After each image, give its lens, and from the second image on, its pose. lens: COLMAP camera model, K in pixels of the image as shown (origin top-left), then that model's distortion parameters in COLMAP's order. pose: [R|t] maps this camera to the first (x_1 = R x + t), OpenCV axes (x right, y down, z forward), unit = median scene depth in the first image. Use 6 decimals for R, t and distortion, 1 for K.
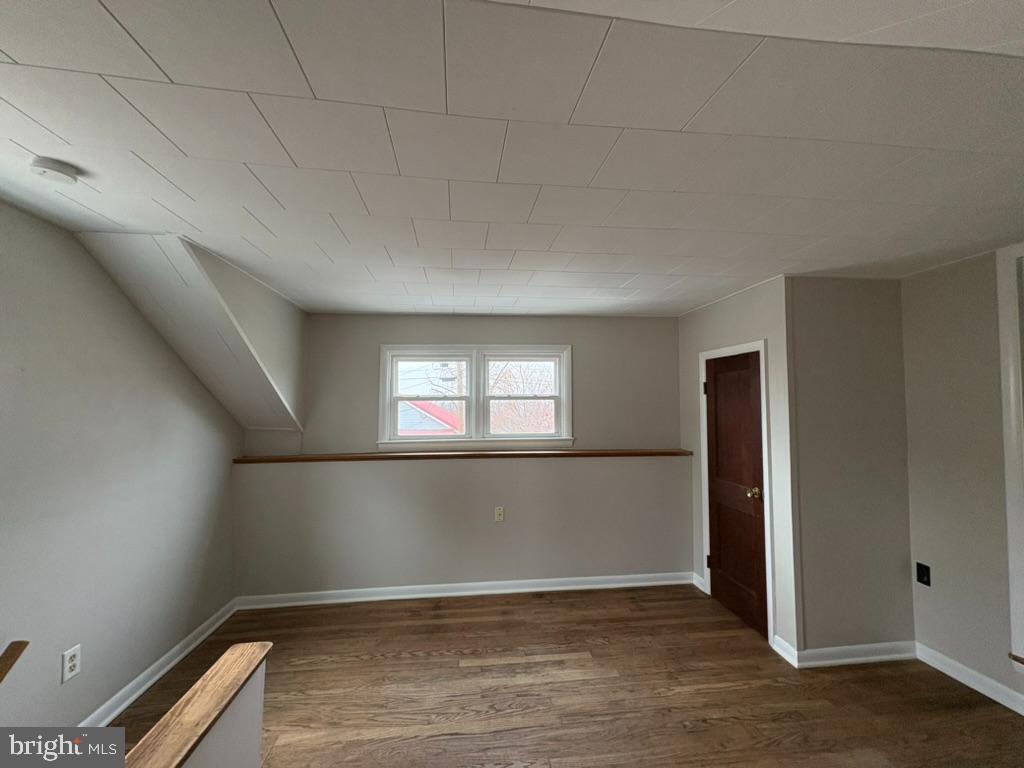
lens RADIAL K [[409.7, 0, 507.3], [0, 409.7, 380.0], [0, 0, 1]] dist [-0.002158, 0.000292]
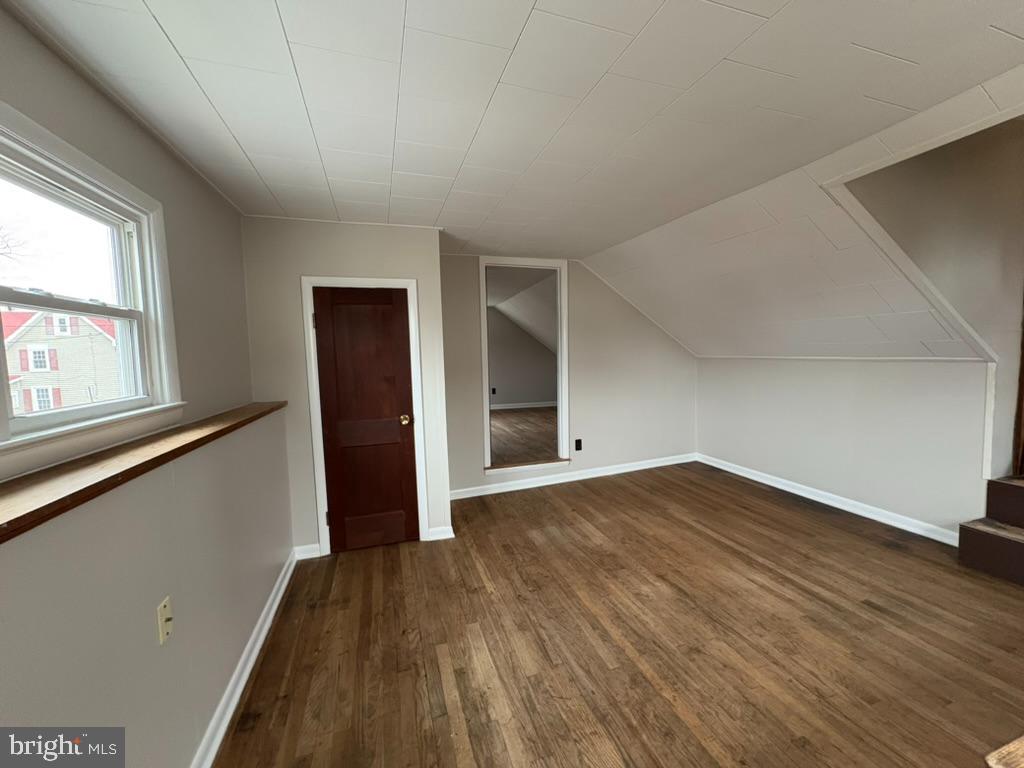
lens RADIAL K [[409.7, 0, 513.4], [0, 409.7, 384.6], [0, 0, 1]] dist [-0.002158, 0.000292]
pose [[-0.200989, -0.066960, 0.977302, -0.527208], [-0.023937, 0.997699, 0.063435, 0.107846], [-0.979301, -0.010644, -0.202129, 0.960850]]
